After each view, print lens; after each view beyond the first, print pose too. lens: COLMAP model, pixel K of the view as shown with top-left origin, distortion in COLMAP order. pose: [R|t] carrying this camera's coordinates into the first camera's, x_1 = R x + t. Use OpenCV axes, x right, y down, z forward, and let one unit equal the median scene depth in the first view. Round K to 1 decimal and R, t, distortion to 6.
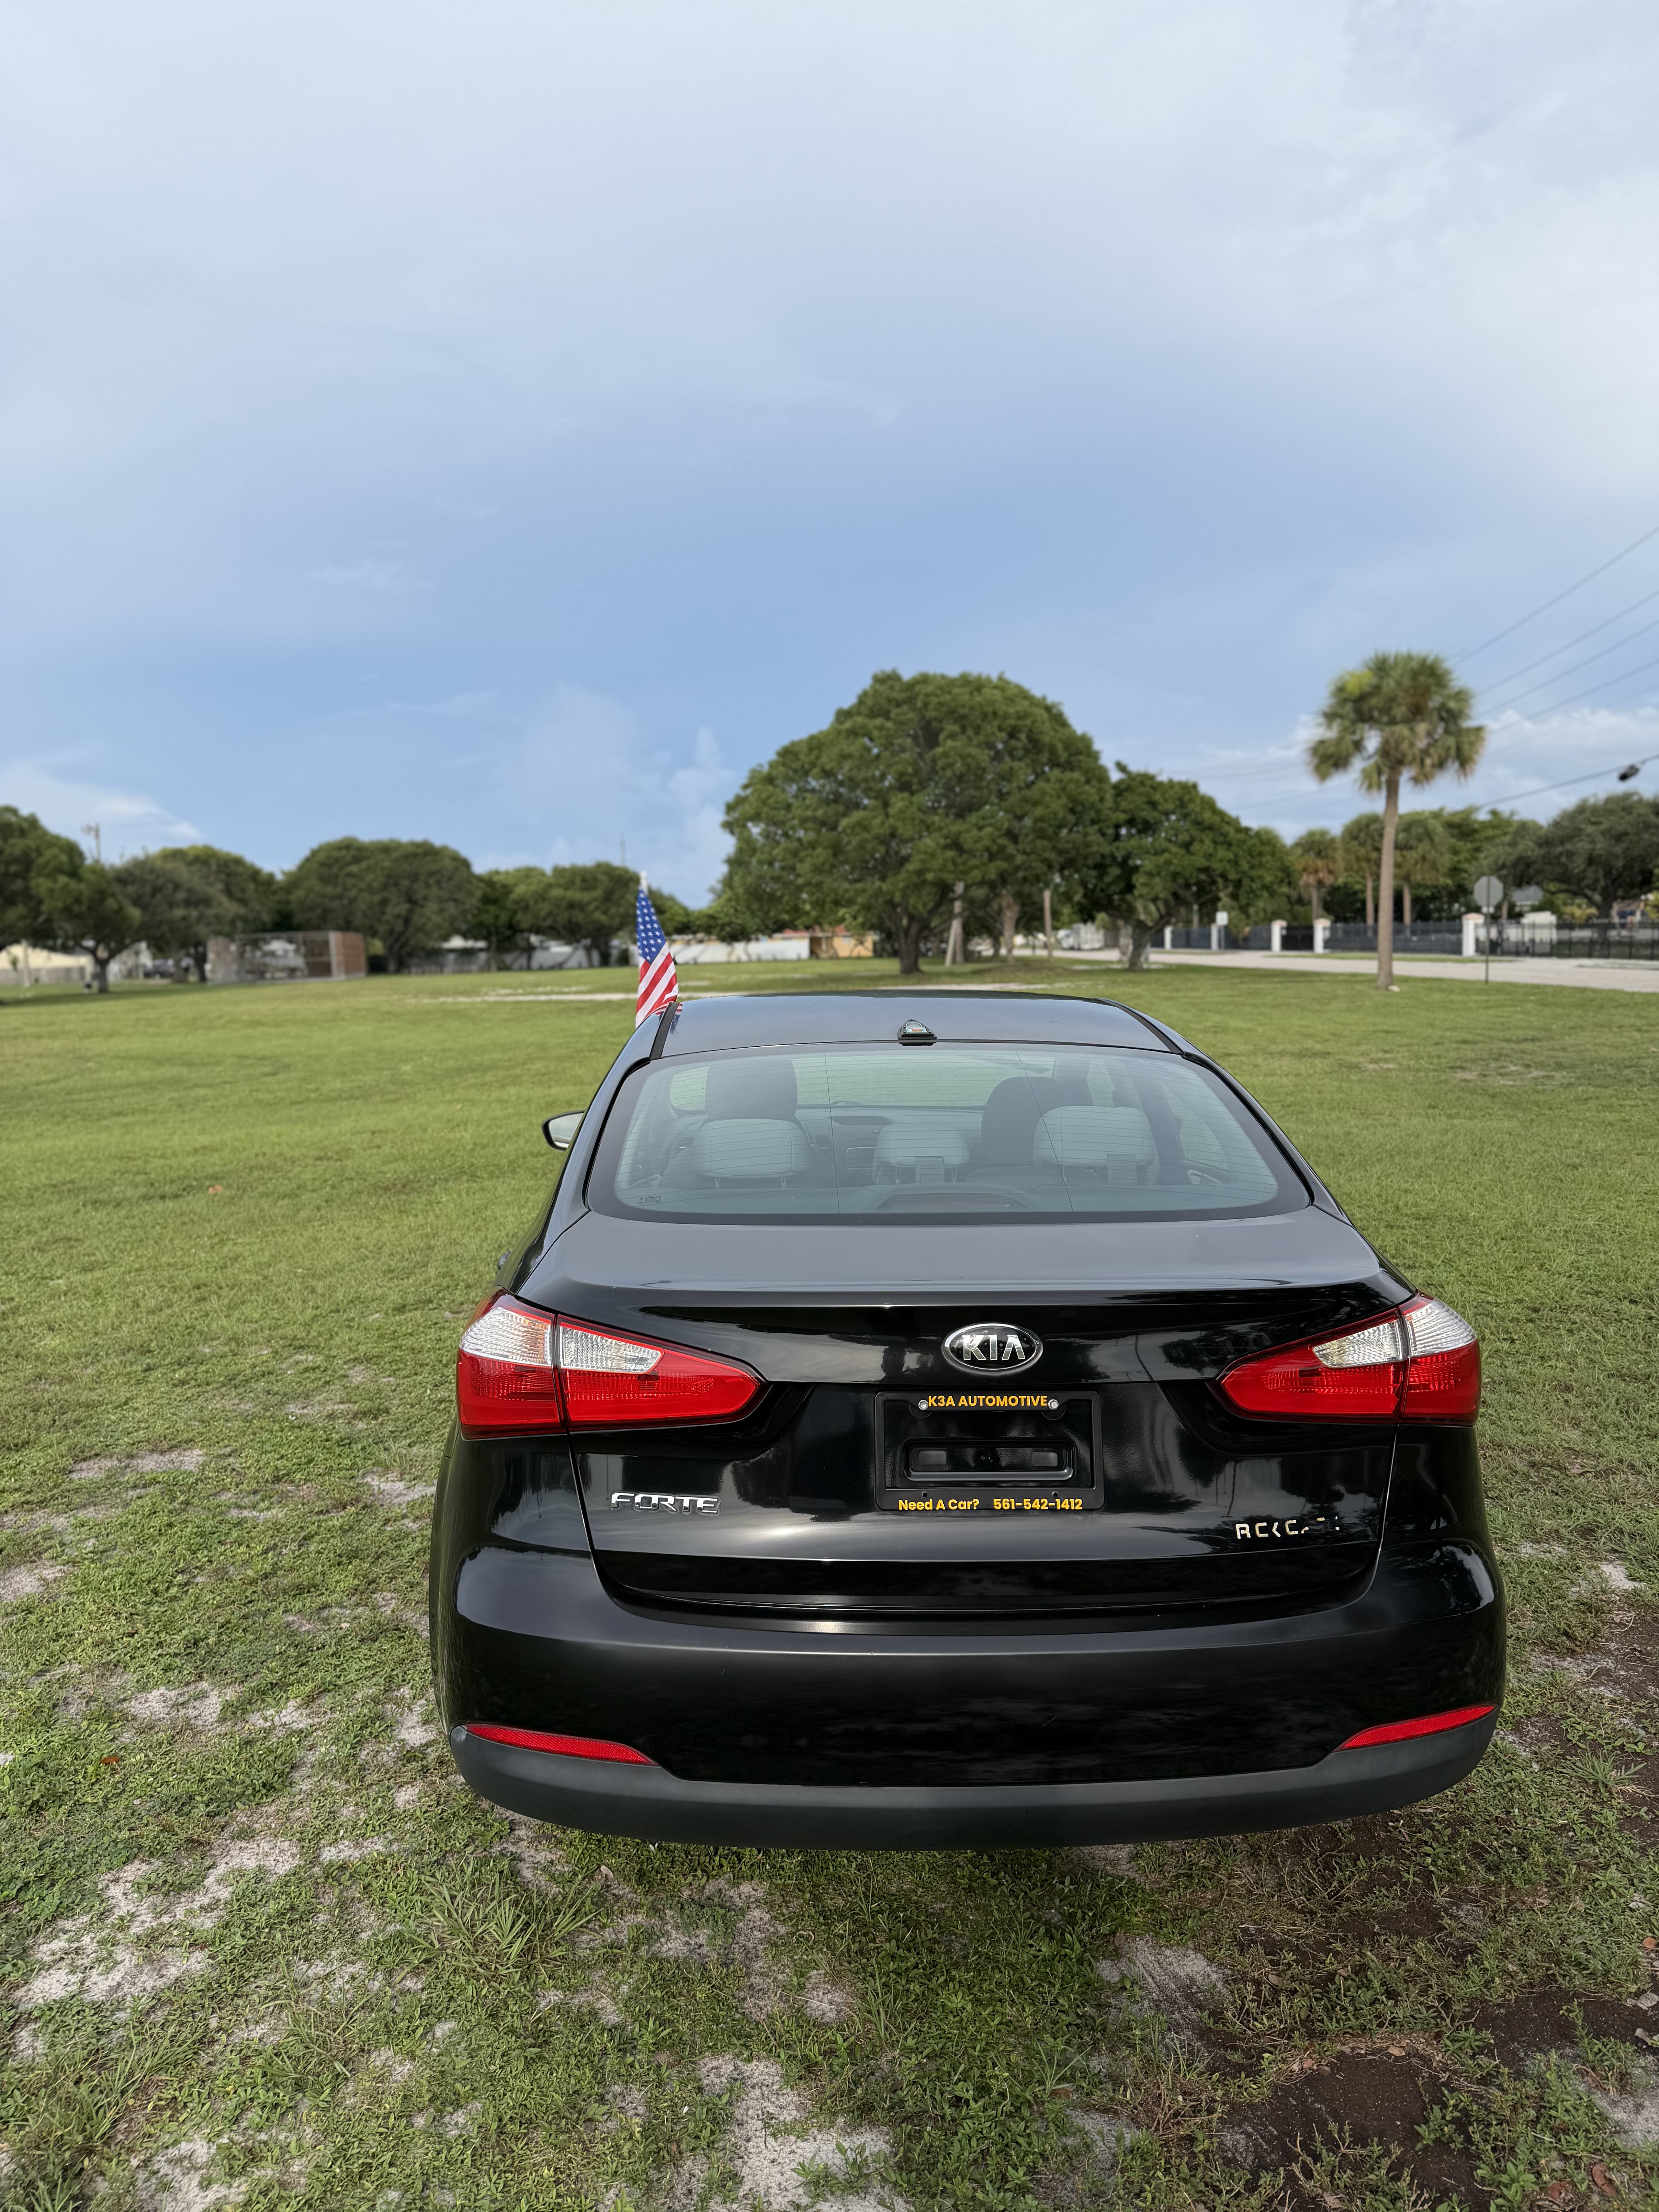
lens RADIAL K [[1599.6, 0, 793.6], [0, 1599.6, 1098.4], [0, 0, 1]] dist [0.012931, -0.028772]
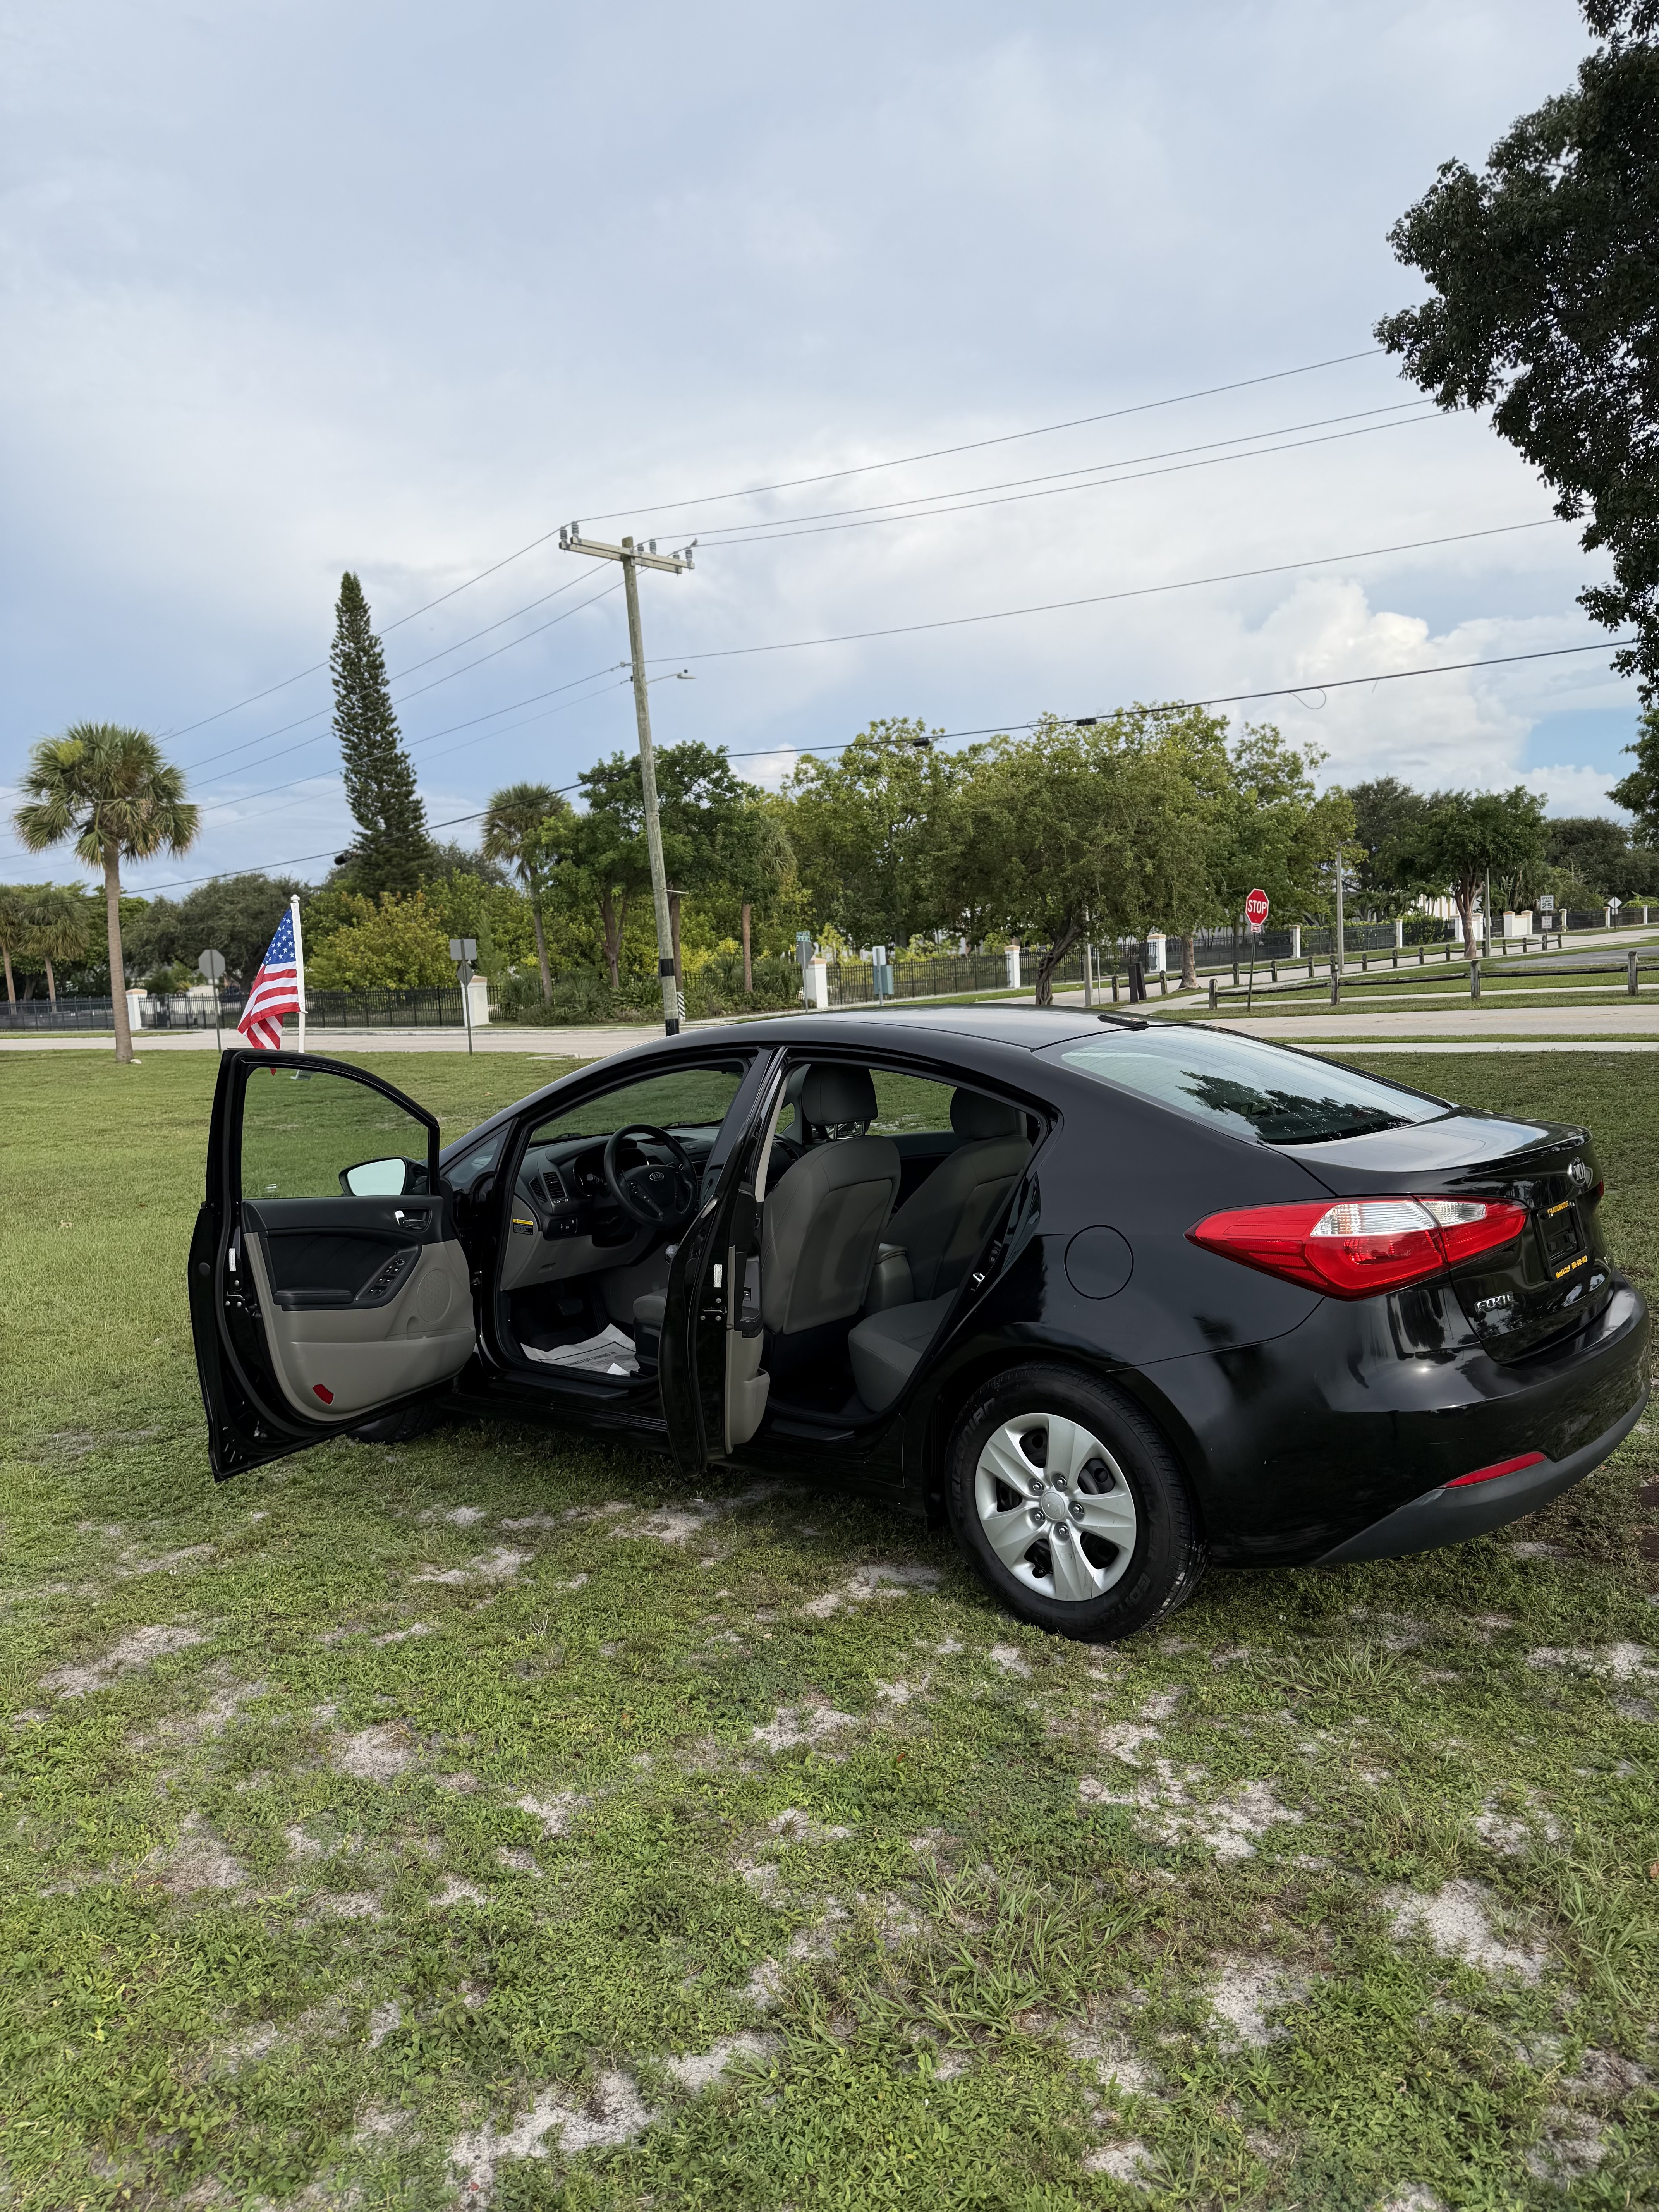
lens RADIAL K [[1599.6, 0, 835.3], [0, 1599.6, 1114.4], [0, 0, 1]] dist [0.012931, -0.028772]
pose [[0.645302, -0.076503, 0.760087, -1.372513], [0.105887, 0.994326, 0.010183, -0.005818], [-0.756553, 0.073913, 0.649741, 0.397400]]
